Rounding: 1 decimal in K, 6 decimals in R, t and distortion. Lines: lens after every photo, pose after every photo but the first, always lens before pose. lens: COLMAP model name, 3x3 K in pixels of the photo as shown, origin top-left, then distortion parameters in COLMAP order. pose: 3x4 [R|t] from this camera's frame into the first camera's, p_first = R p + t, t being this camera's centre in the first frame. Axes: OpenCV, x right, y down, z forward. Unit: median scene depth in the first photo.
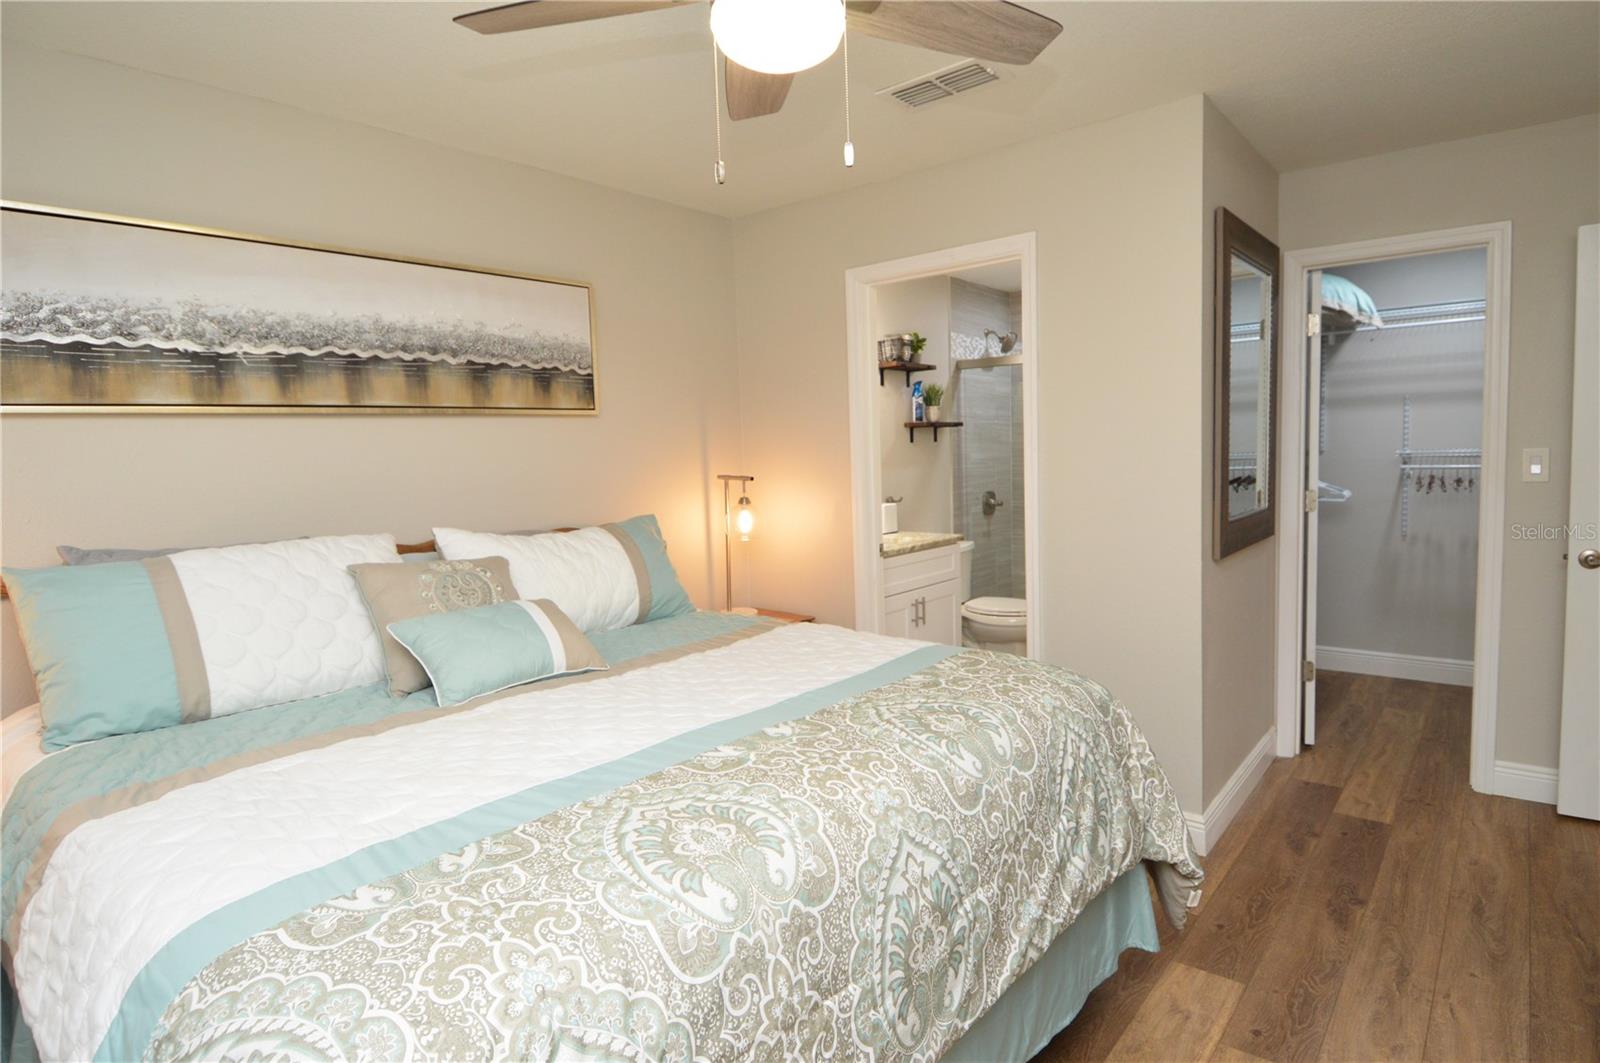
lens RADIAL K [[836.2, 0, 822.1], [0, 836.2, 522.2], [0, 0, 1]] dist [0.018506, -0.029144]
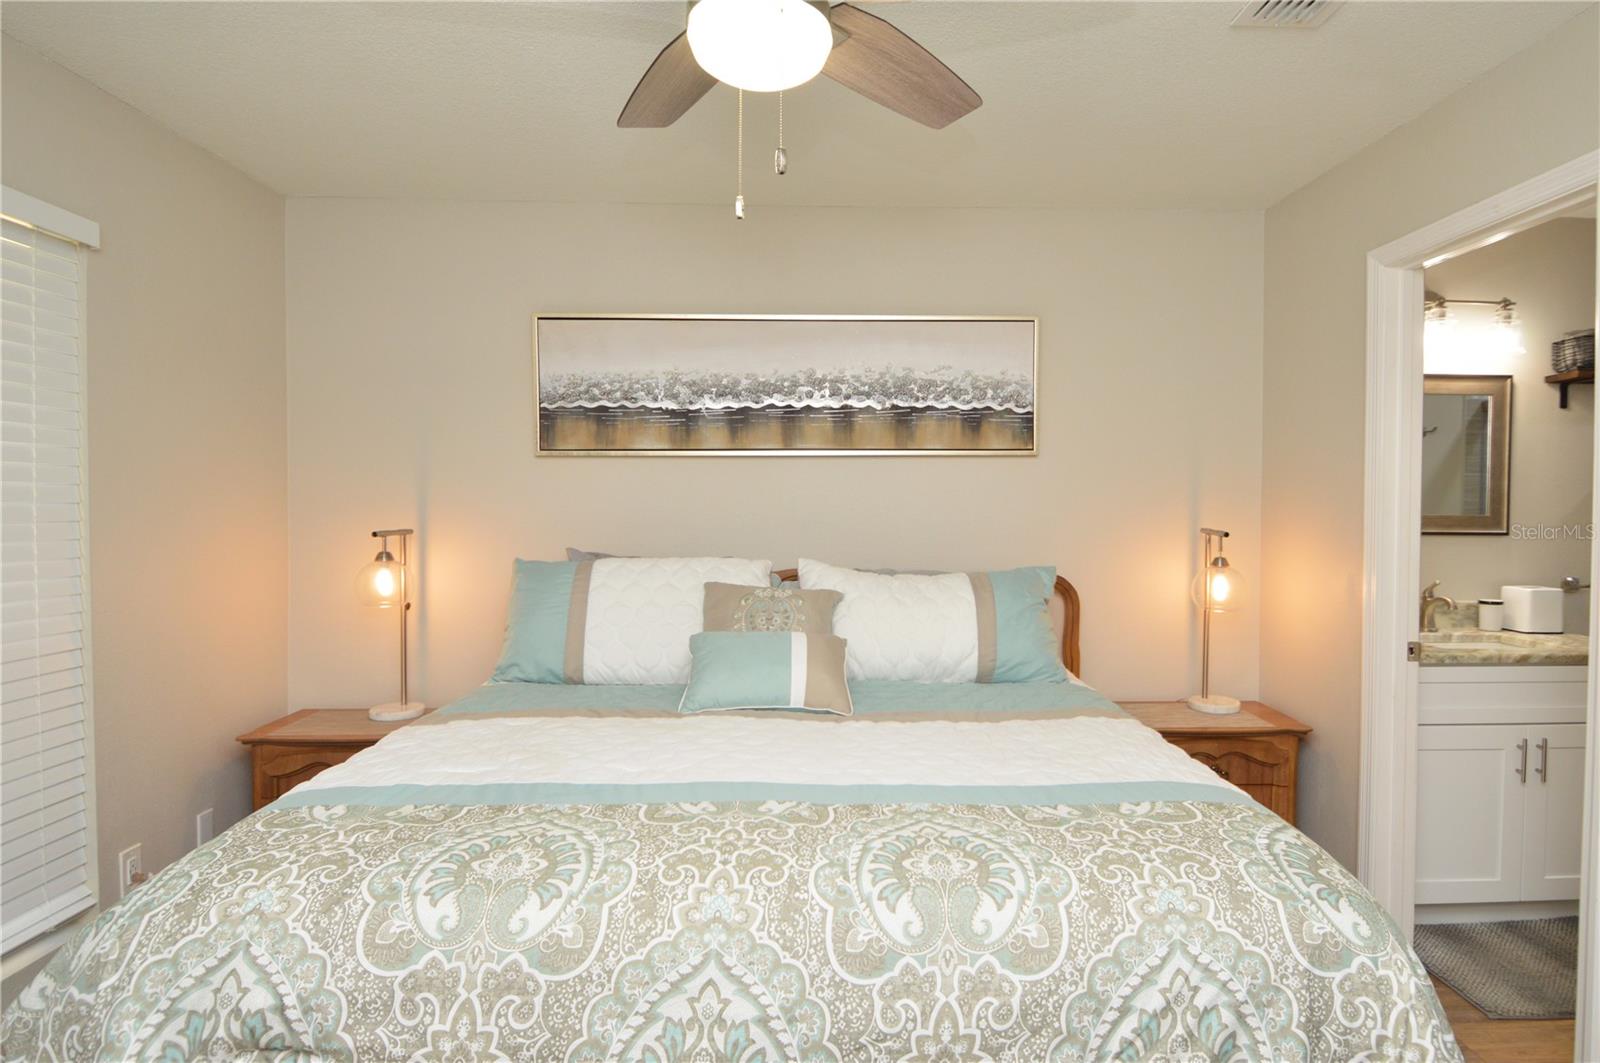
lens RADIAL K [[889.0, 0, 850.6], [0, 889.0, 531.9], [0, 0, 1]] dist [0.012857, -0.024944]
pose [[0.672965, 0.058190, -0.737382, 0.580834], [-0.089210, 0.996009, -0.002817, -0.040652], [0.734275, 0.067678, 0.675470, 0.336409]]
